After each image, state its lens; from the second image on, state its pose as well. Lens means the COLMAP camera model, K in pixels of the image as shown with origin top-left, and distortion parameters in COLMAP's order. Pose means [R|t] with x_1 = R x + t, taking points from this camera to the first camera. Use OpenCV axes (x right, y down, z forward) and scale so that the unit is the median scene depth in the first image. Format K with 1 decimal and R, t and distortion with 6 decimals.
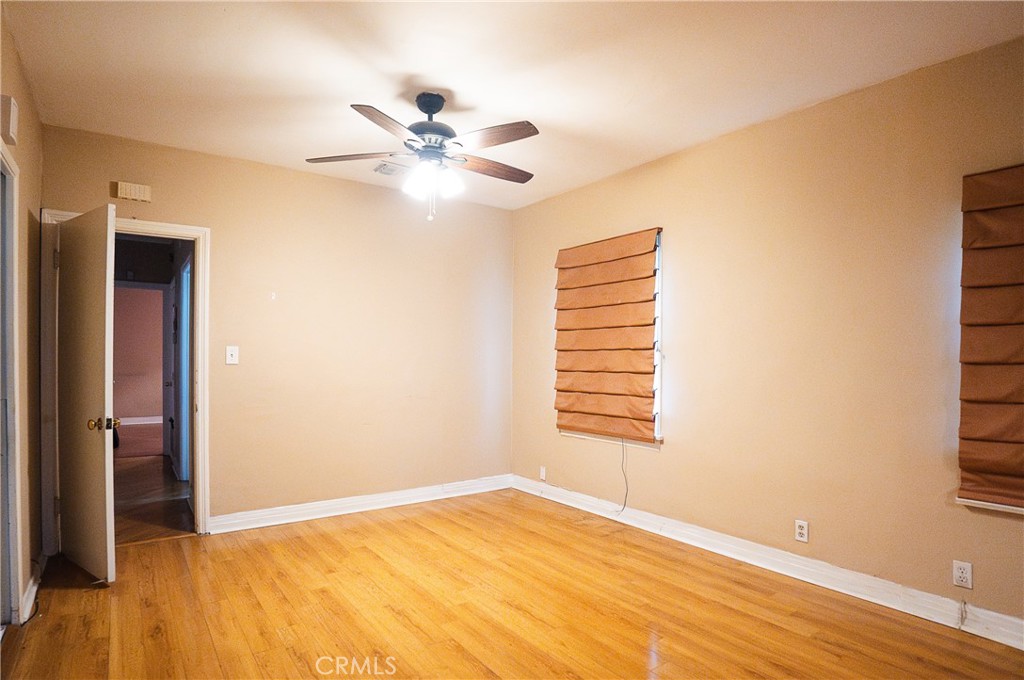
lens RADIAL K [[565.1, 0, 511.1], [0, 565.1, 358.6], [0, 0, 1]] dist [-0.033355, 0.000461]
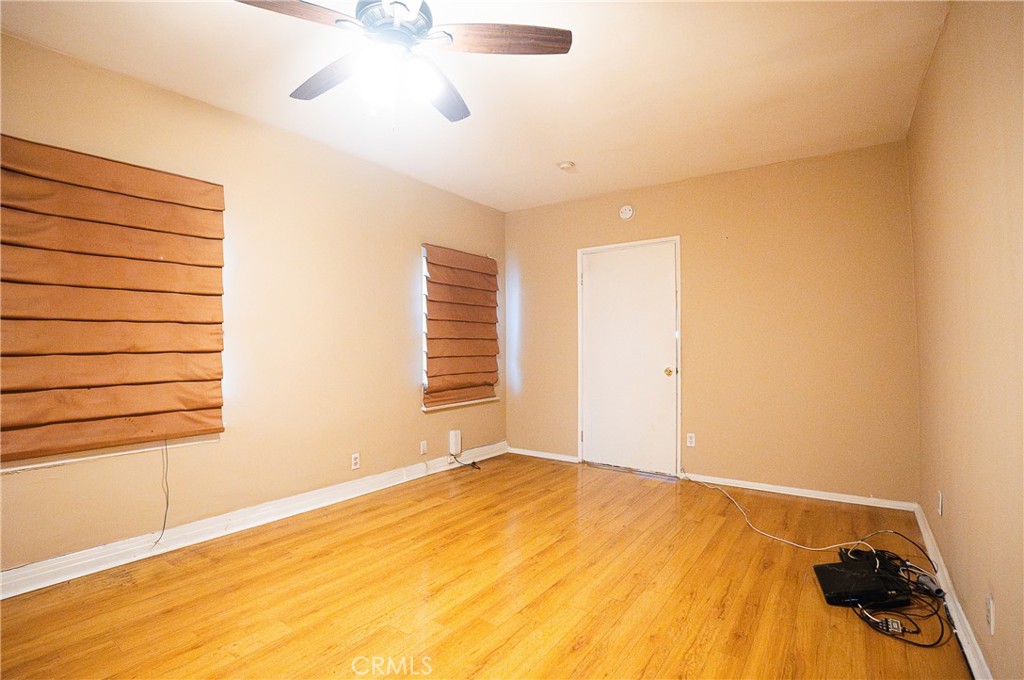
lens RADIAL K [[477.2, 0, 508.9], [0, 477.2, 328.7], [0, 0, 1]] dist [-0.047429, 0.000673]
pose [[-0.310257, 0.024511, 0.950337, -0.637835], [0.003295, 0.999689, -0.024708, 0.011419], [-0.950647, -0.004534, -0.310241, 0.900943]]
